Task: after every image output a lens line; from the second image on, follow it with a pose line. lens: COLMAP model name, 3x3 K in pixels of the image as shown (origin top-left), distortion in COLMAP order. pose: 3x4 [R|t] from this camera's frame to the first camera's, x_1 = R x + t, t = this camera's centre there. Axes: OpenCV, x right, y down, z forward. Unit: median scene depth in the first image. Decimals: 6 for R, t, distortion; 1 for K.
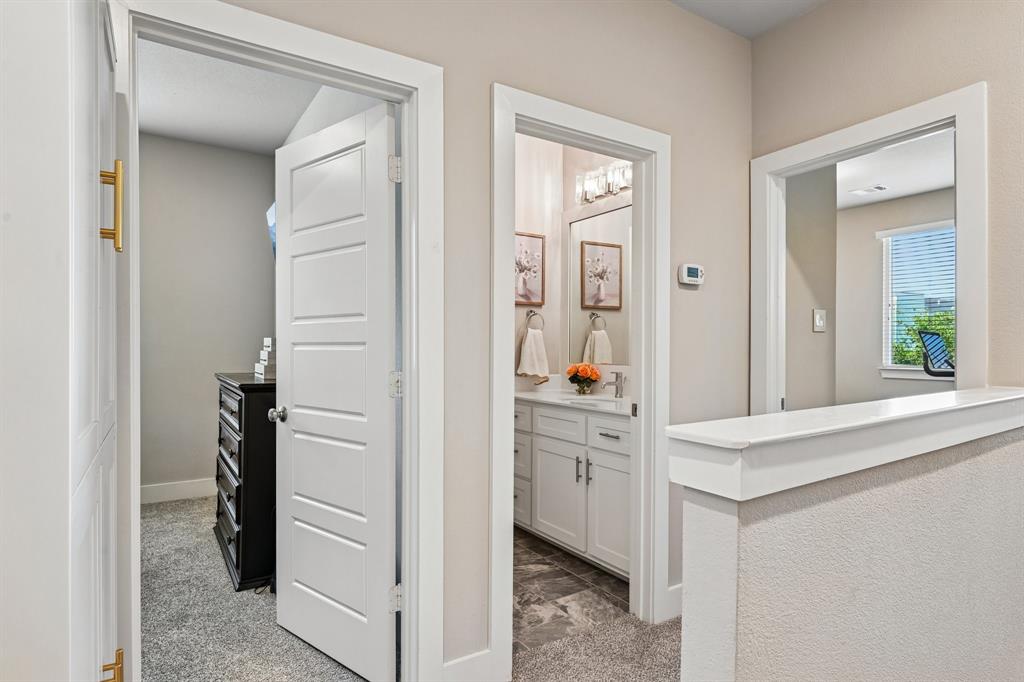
lens RADIAL K [[563.5, 0, 506.7], [0, 563.5, 348.6], [0, 0, 1]] dist [0.002980, -0.012233]
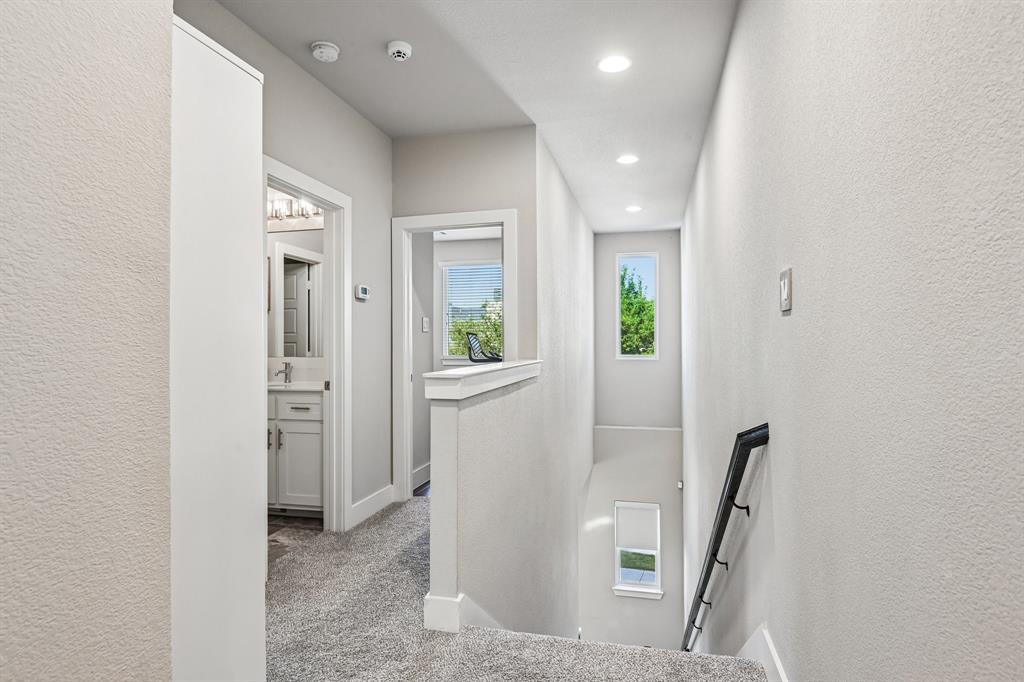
lens RADIAL K [[563.5, 0, 513.3], [0, 563.5, 340.2], [0, 0, 1]] dist [0.002980, -0.012233]
pose [[0.723642, 0.001634, 0.690174, -0.385055], [0.009455, 0.999880, -0.012281, 0.015657], [-0.690111, 0.015413, 0.723539, -0.323547]]
